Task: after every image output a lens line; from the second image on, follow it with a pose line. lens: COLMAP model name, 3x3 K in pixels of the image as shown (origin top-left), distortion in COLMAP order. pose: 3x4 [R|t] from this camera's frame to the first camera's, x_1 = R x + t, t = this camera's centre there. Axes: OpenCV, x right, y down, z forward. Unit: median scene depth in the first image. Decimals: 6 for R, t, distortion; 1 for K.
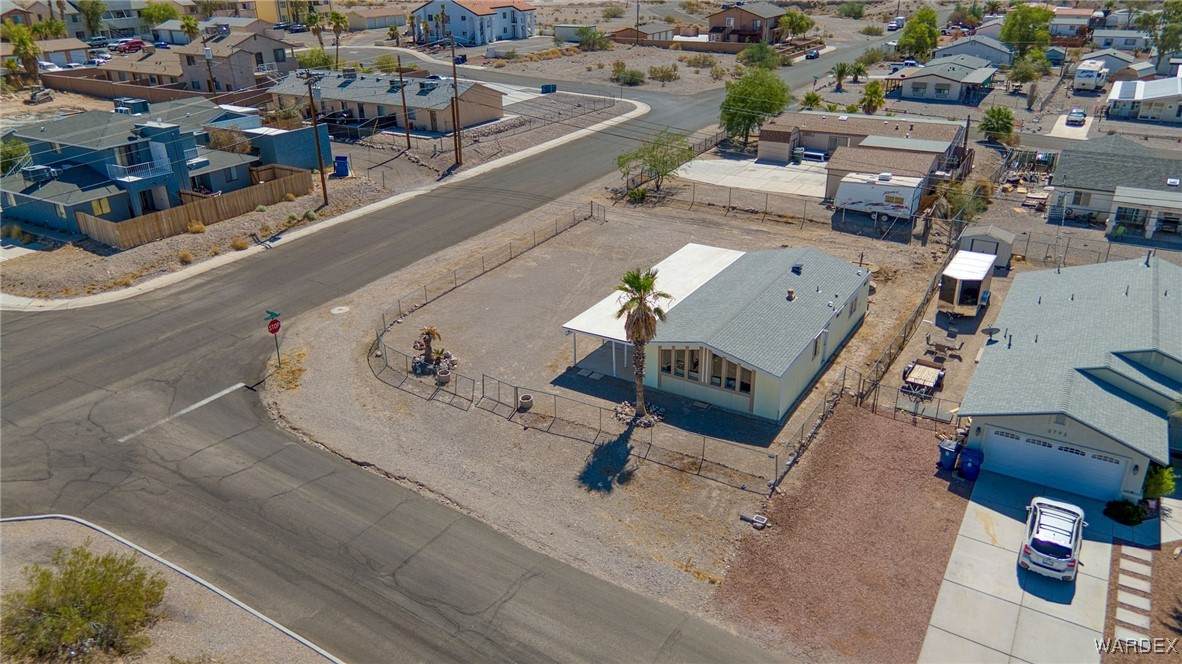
lens RADIAL K [[826.1, 0, 591.0], [0, 826.1, 332.0], [0, 0, 1]] dist [0.072213, -0.040444]
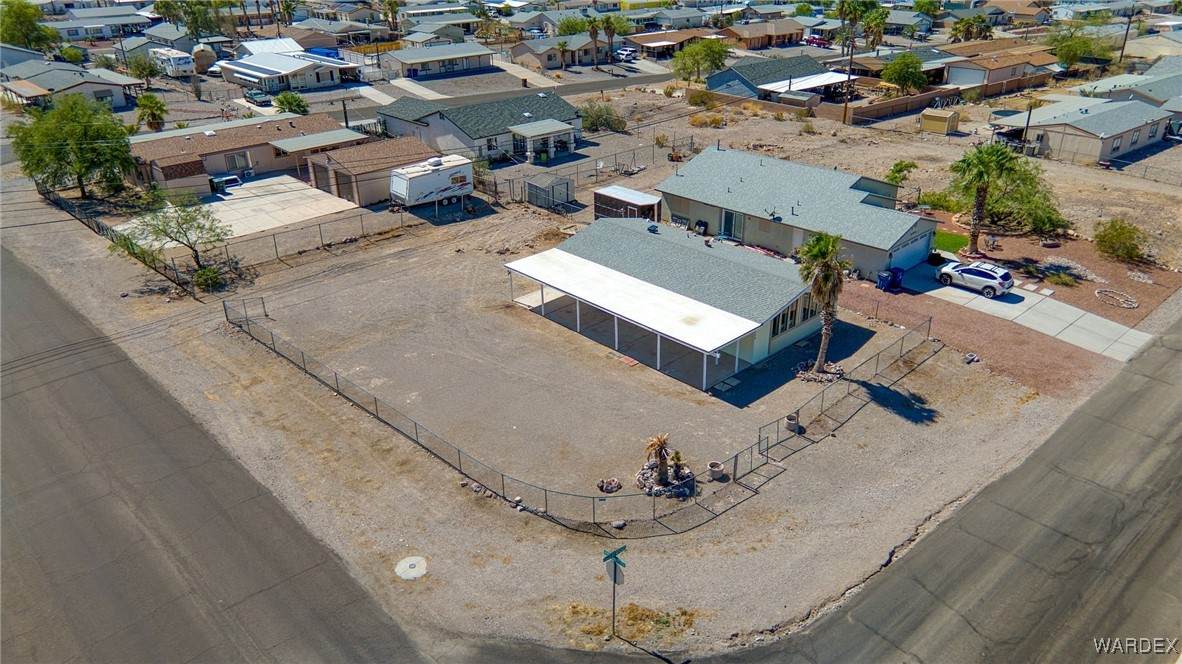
lens RADIAL K [[837.8, 0, 591.0], [0, 837.8, 332.0], [0, 0, 1]] dist [0.032747, 0.000879]
pose [[0.262035, -0.414729, 0.871400, -0.776730], [0.408207, 0.865827, 0.289327, -0.311396], [-0.874474, 0.279898, 0.396172, 0.685107]]
